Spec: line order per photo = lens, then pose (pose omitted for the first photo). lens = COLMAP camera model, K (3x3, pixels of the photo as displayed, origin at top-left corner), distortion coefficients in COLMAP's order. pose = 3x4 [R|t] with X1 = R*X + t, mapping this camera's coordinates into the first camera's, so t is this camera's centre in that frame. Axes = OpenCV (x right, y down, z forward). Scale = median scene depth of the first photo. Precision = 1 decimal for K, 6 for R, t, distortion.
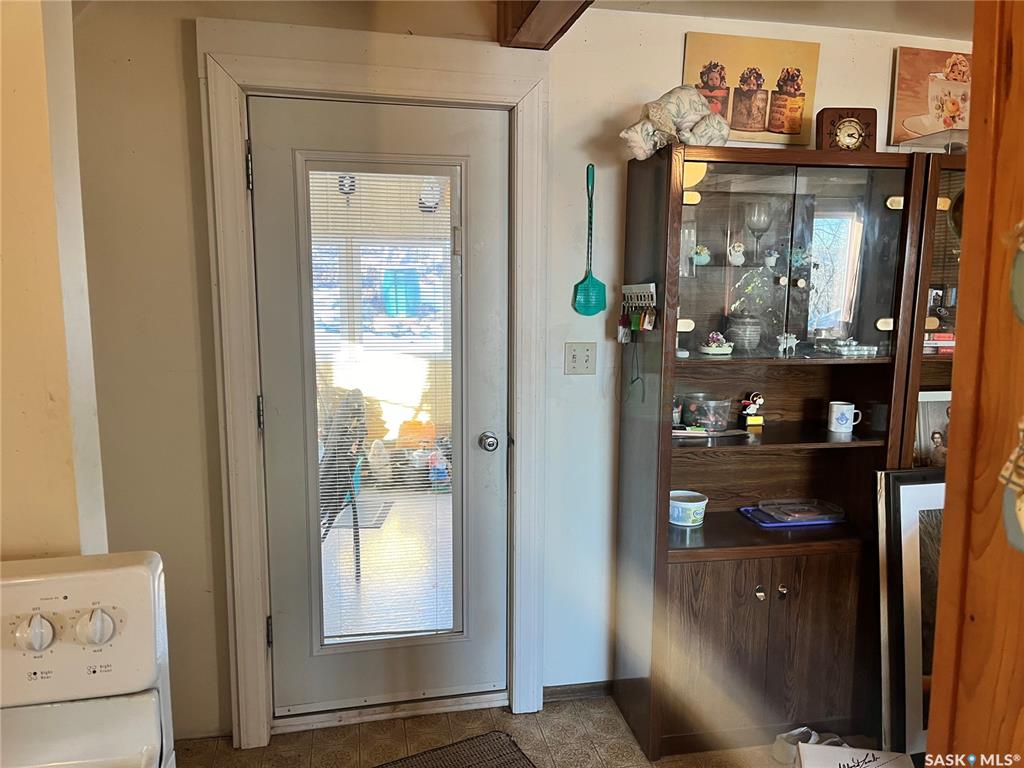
lens RADIAL K [[775.0, 0, 512.0], [0, 775.0, 384.0], [0, 0, 1]] dist [0.060276, -0.090365]
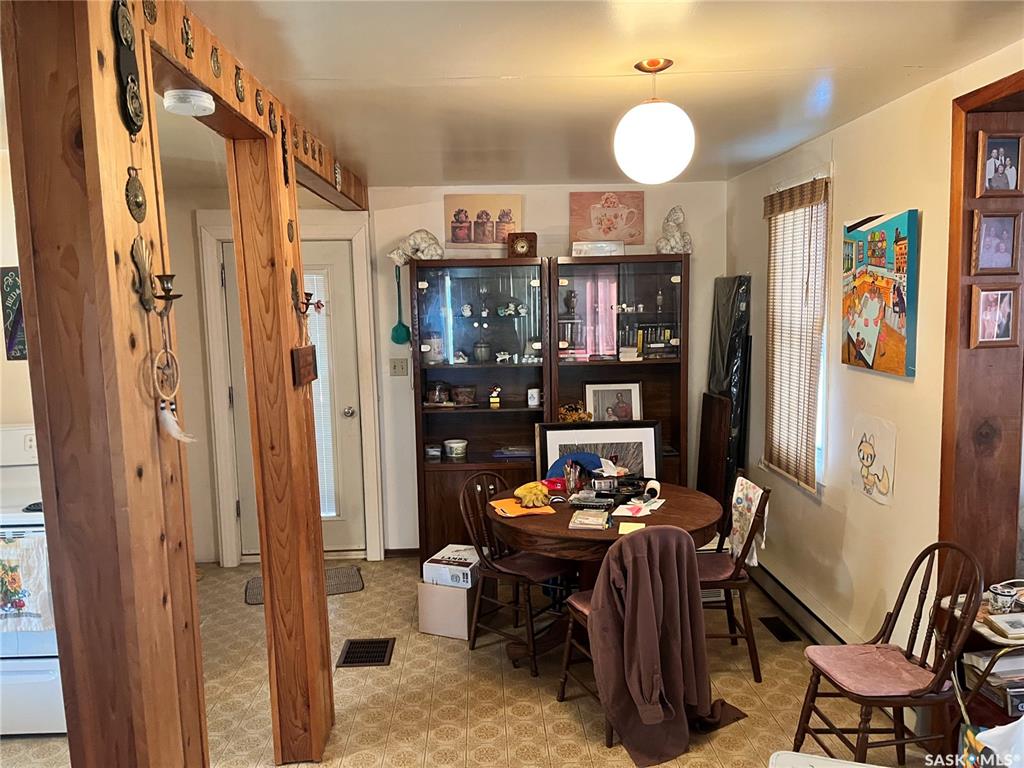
lens RADIAL K [[775.0, 0, 512.0], [0, 775.0, 384.0], [0, 0, 1]] dist [0.060276, -0.090365]
pose [[0.984874, -0.012298, -0.172836, 0.687695], [0.005150, 0.999115, -0.041743, 0.087941], [0.173197, 0.040222, 0.984066, -0.795120]]
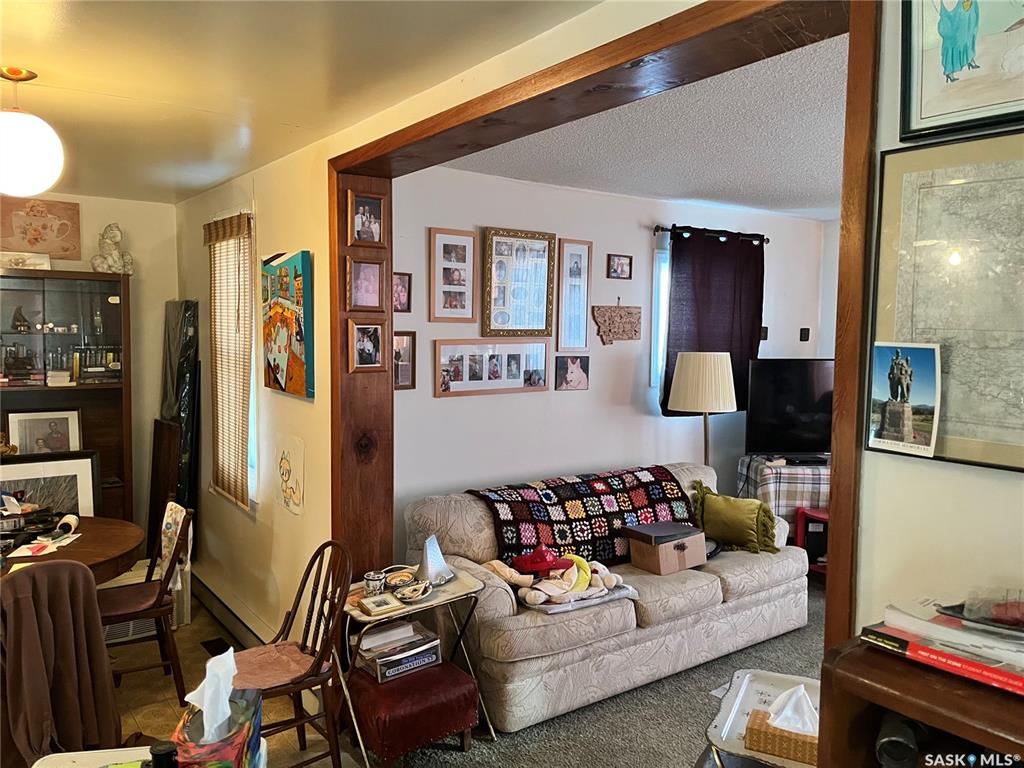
lens RADIAL K [[775.0, 0, 512.0], [0, 775.0, 384.0], [0, 0, 1]] dist [0.060276, -0.090365]
pose [[0.909115, -0.021390, 0.415996, 0.820889], [0.050563, 0.996963, -0.059237, 0.101453], [-0.413465, 0.074888, 0.907435, -0.867583]]
